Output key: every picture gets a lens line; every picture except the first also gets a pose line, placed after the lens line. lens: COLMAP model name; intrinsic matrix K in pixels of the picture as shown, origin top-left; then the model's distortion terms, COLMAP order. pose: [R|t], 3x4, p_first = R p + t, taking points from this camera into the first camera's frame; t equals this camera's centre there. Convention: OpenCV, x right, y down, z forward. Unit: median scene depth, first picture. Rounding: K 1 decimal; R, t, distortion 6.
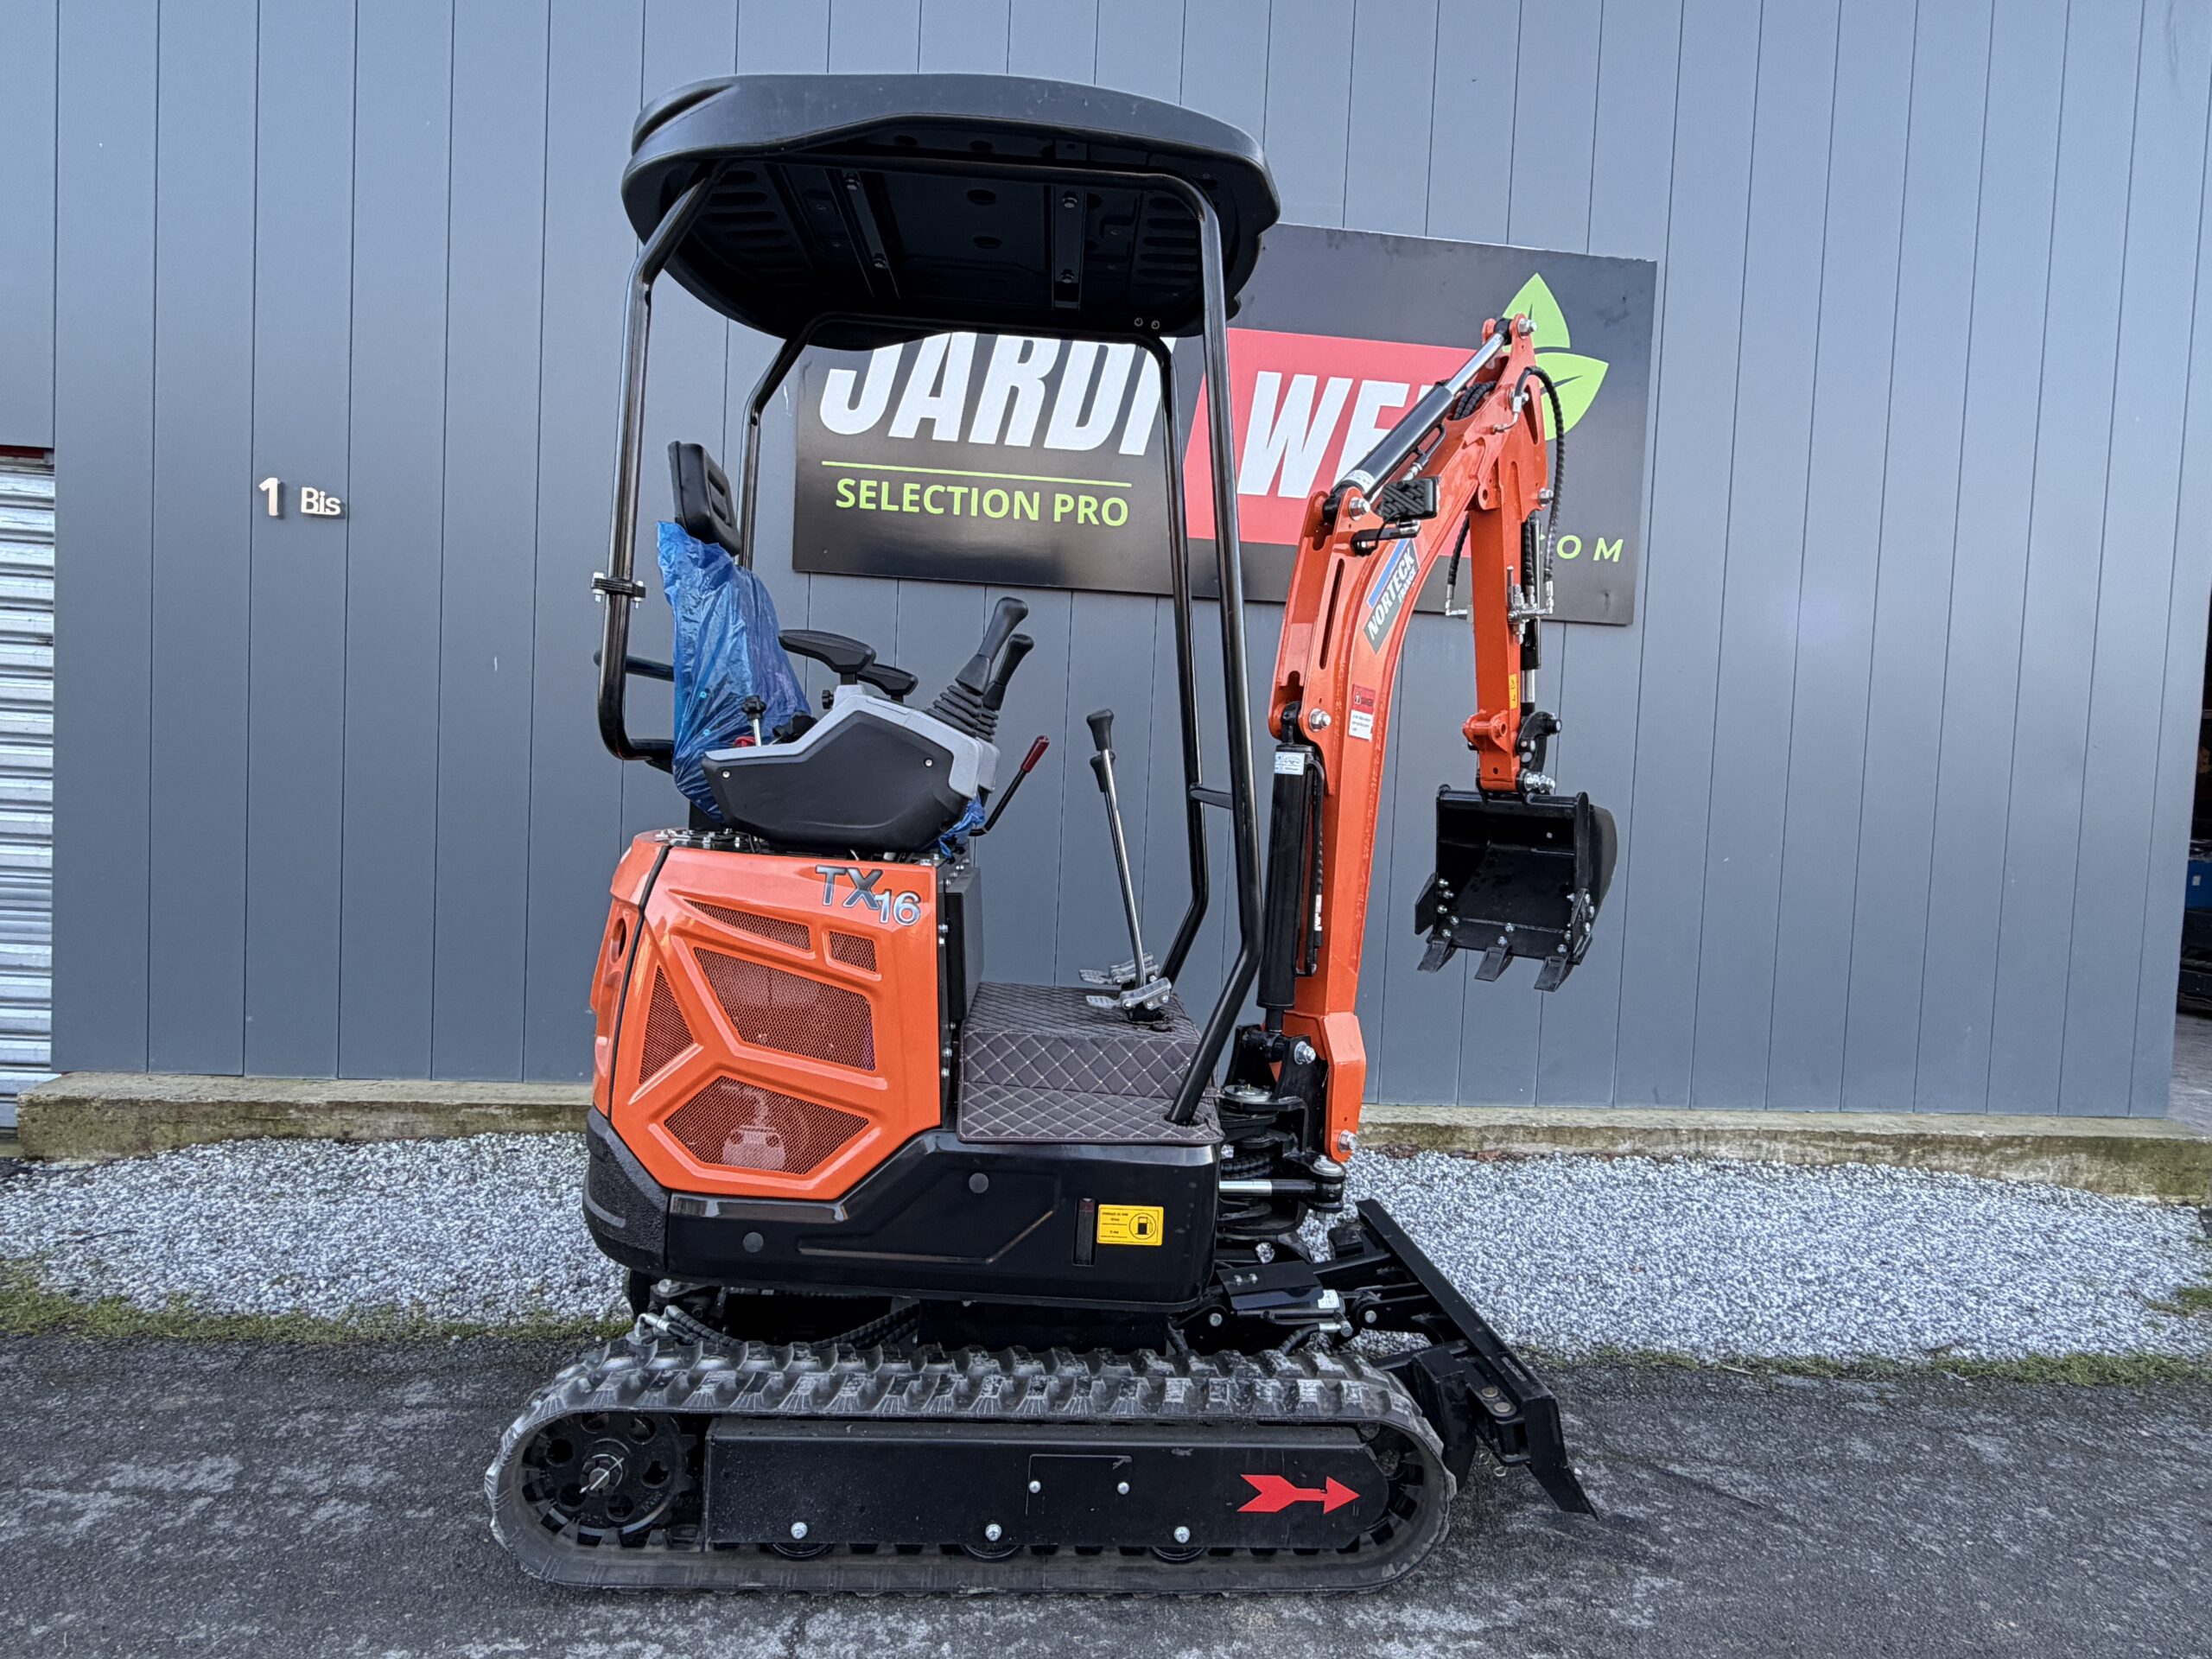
lens RADIAL K [[1289.7, 0, 1085.2], [0, 1289.7, 840.1], [0, 0, 1]] dist [0.000037, -0.000619]
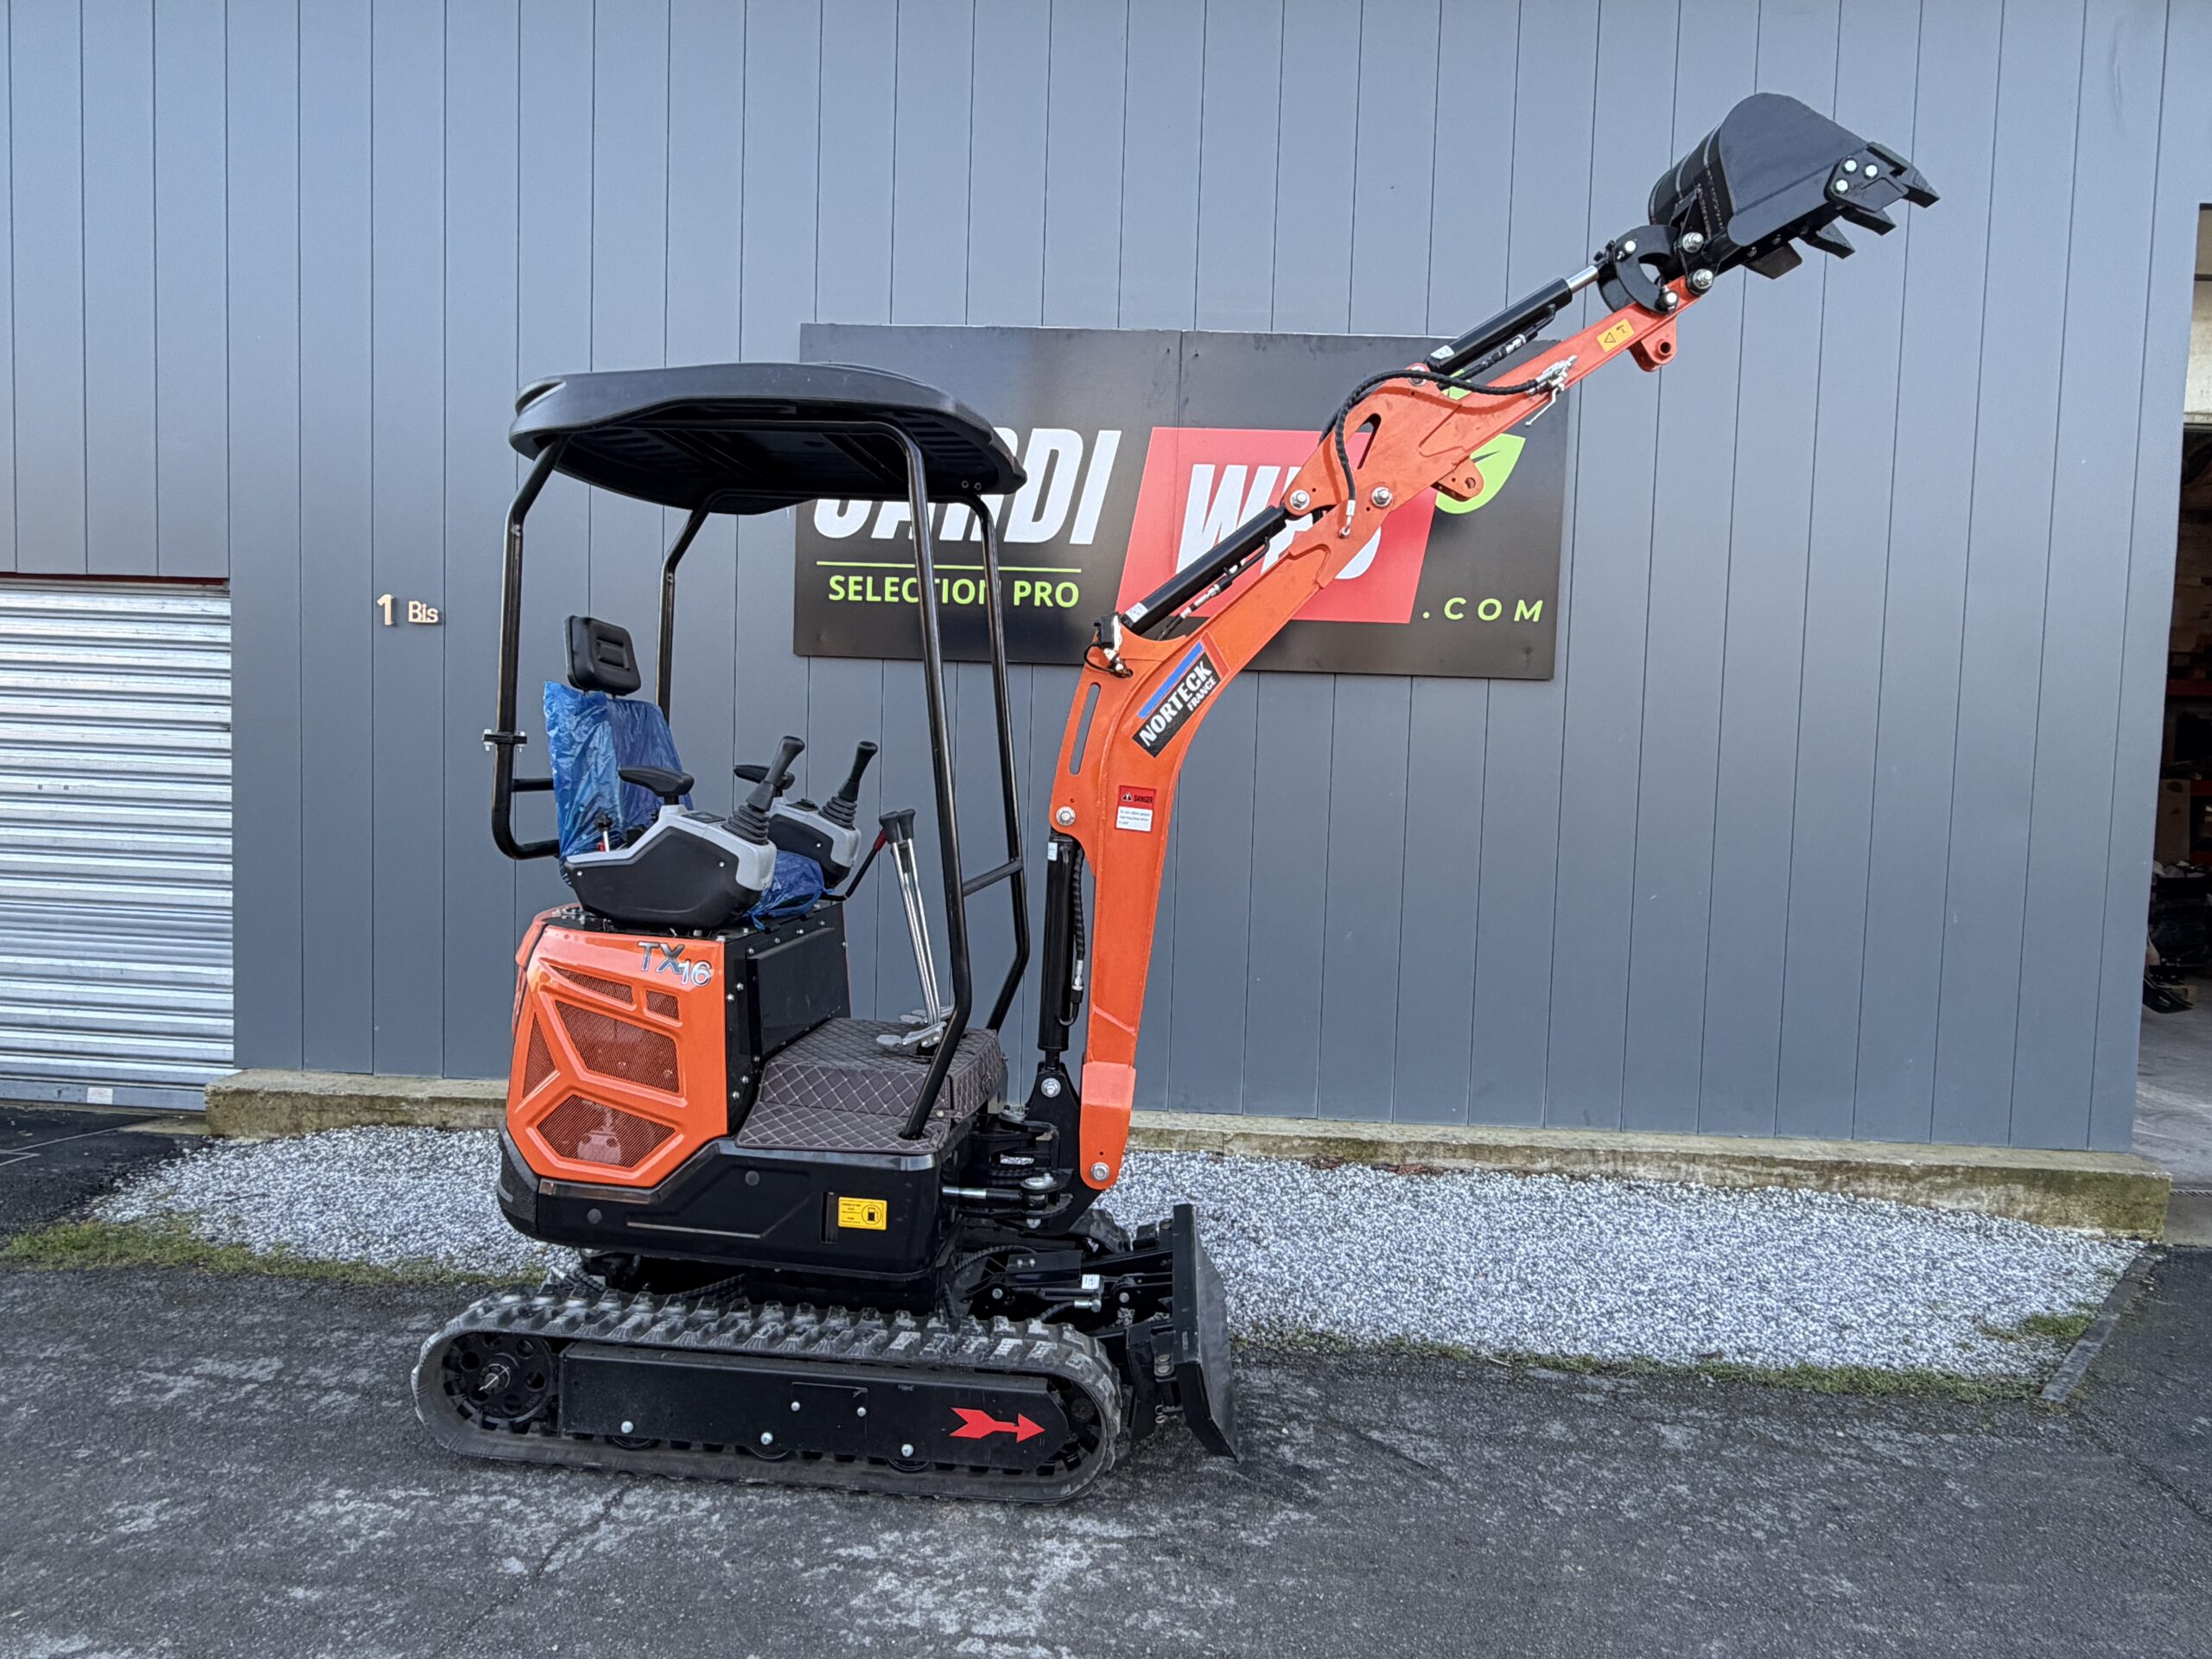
lens RADIAL K [[1289.7, 0, 1094.8], [0, 1289.7, 840.7], [0, 0, 1]] dist [0.000037, -0.000619]
pose [[0.989441, -0.005924, -0.144813, 0.215403], [0.006229, 0.999979, 0.001656, -0.039463], [0.144800, -0.002540, 0.989458, -0.127981]]
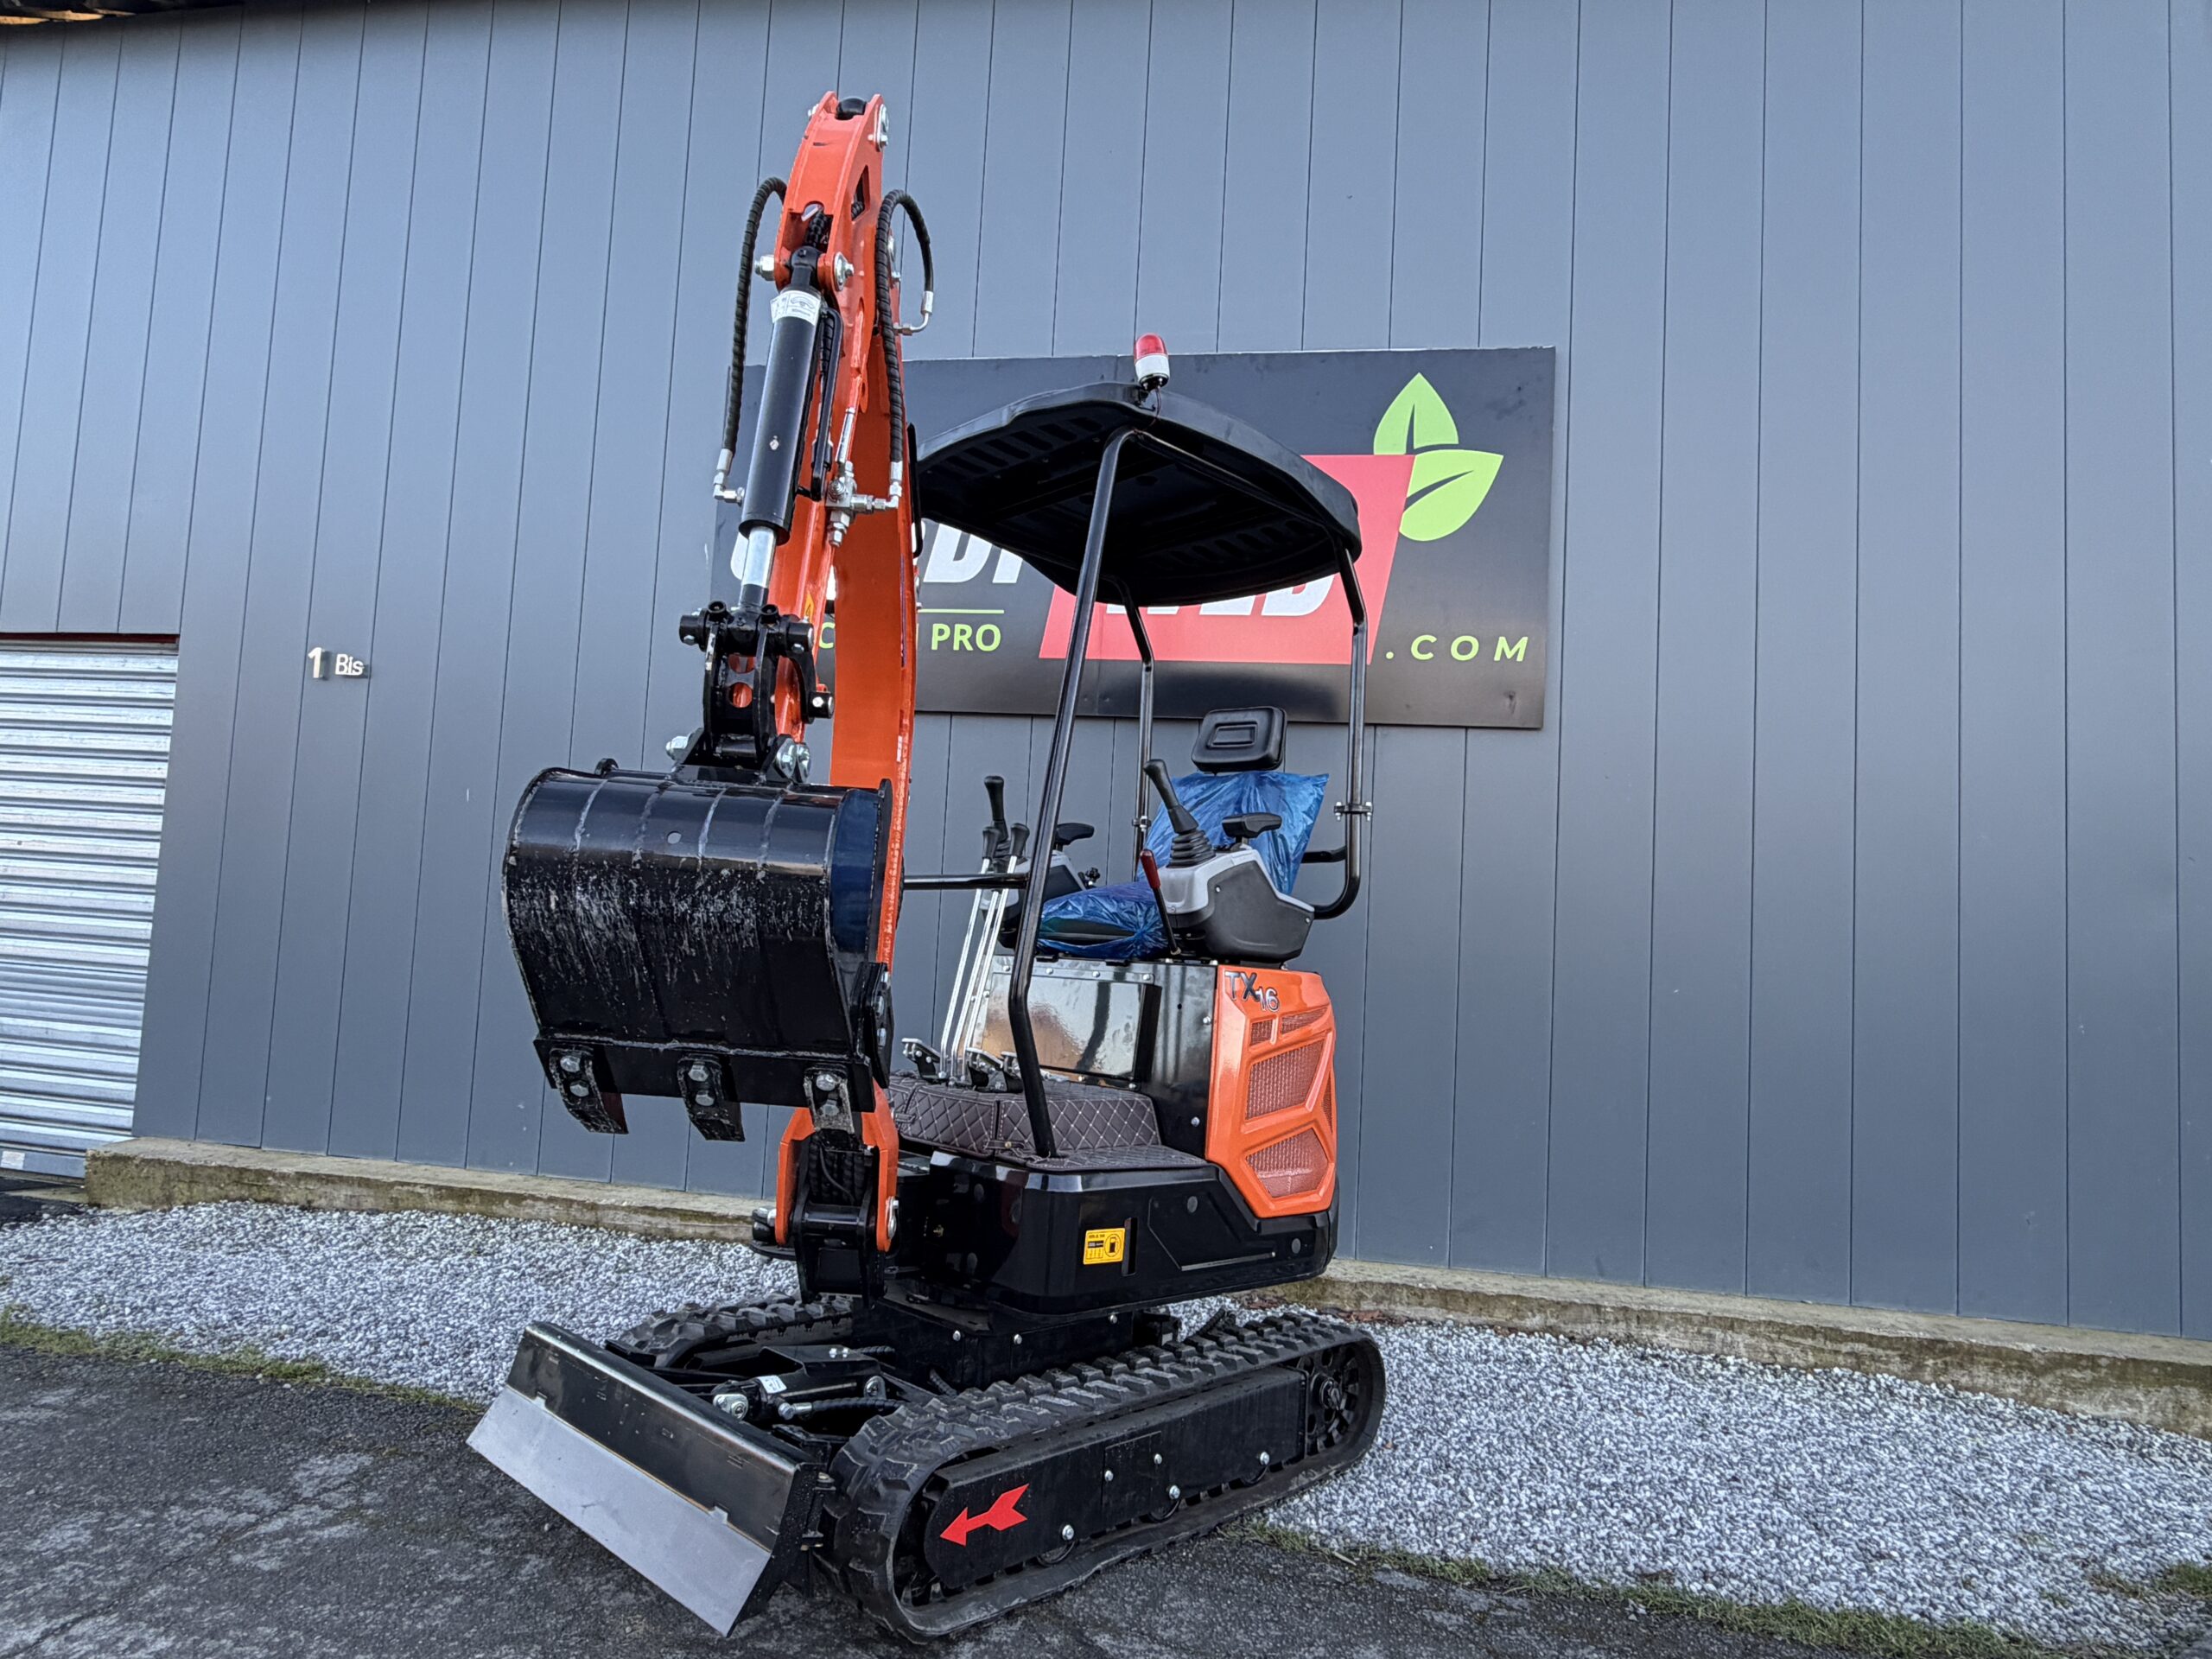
lens RADIAL K [[1289.7, 0, 1097.6], [0, 1289.7, 842.6], [0, 0, 1]] dist [0.000037, -0.000619]
pose [[0.960837, -0.012598, -0.276828, 0.400056], [-0.023046, 0.991873, -0.125129, 0.036840], [0.276154, 0.126608, 0.952738, 0.060372]]
